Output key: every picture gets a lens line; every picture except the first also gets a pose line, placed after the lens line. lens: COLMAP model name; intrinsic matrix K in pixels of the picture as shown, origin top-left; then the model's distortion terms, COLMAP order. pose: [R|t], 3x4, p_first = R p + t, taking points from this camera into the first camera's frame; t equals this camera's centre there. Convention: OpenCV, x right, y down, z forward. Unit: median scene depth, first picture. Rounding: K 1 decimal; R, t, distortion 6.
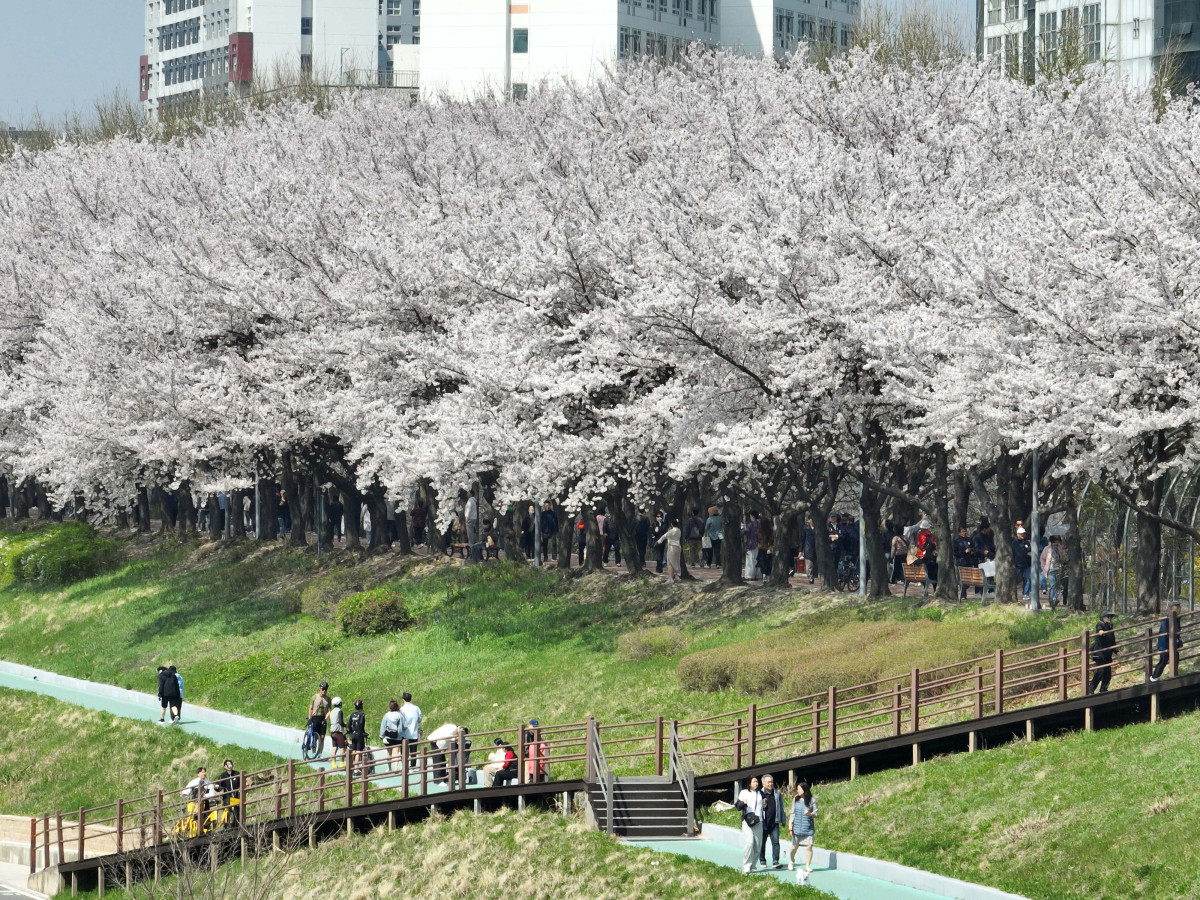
lens RADIAL K [[798.8, 0, 600.0], [0, 798.8, 450.0], [0, 0, 1]] dist [-0.051218, 0.049656]
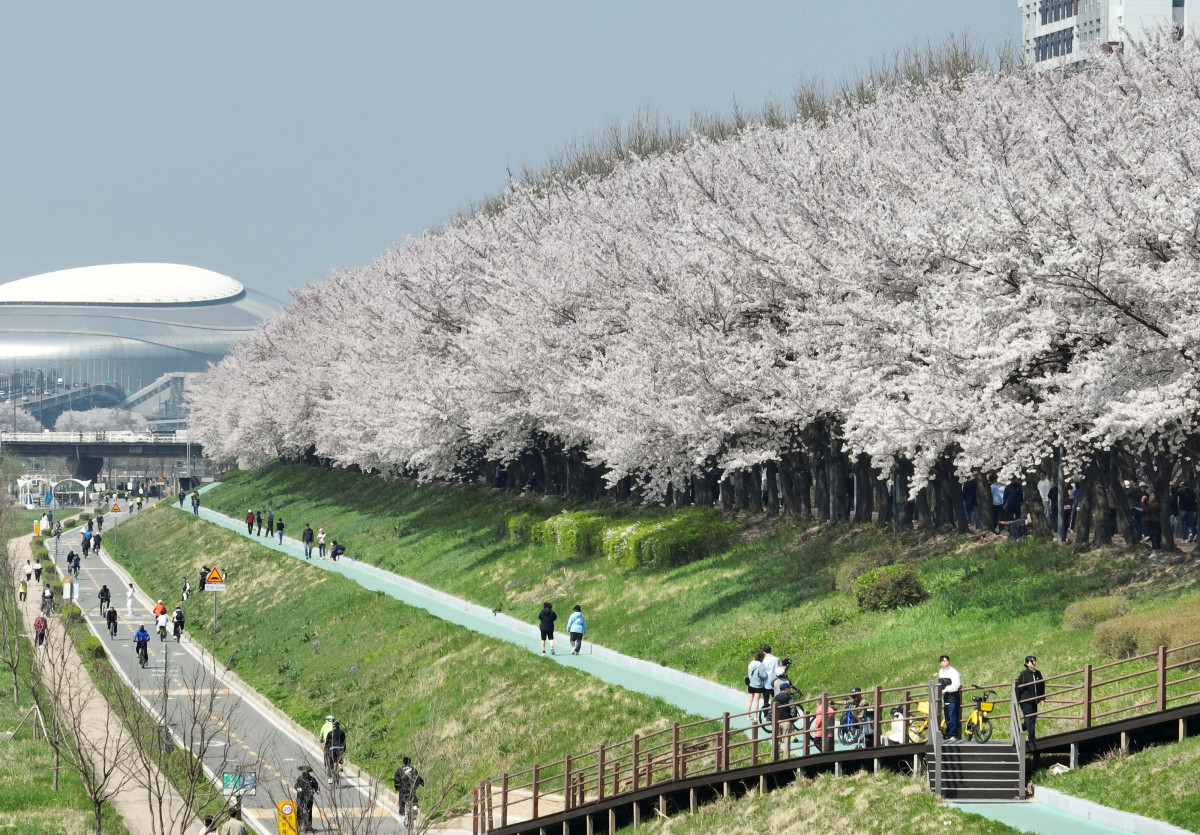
lens RADIAL K [[823.4, 0, 599.8], [0, 823.4, 380.7], [0, 0, 1]] dist [0.006815, -0.024698]
pose [[0.999779, 0.005500, -0.020273, -0.529671], [-0.005227, 0.999896, 0.013454, -0.055354], [0.020345, -0.013345, 0.999704, -0.027053]]
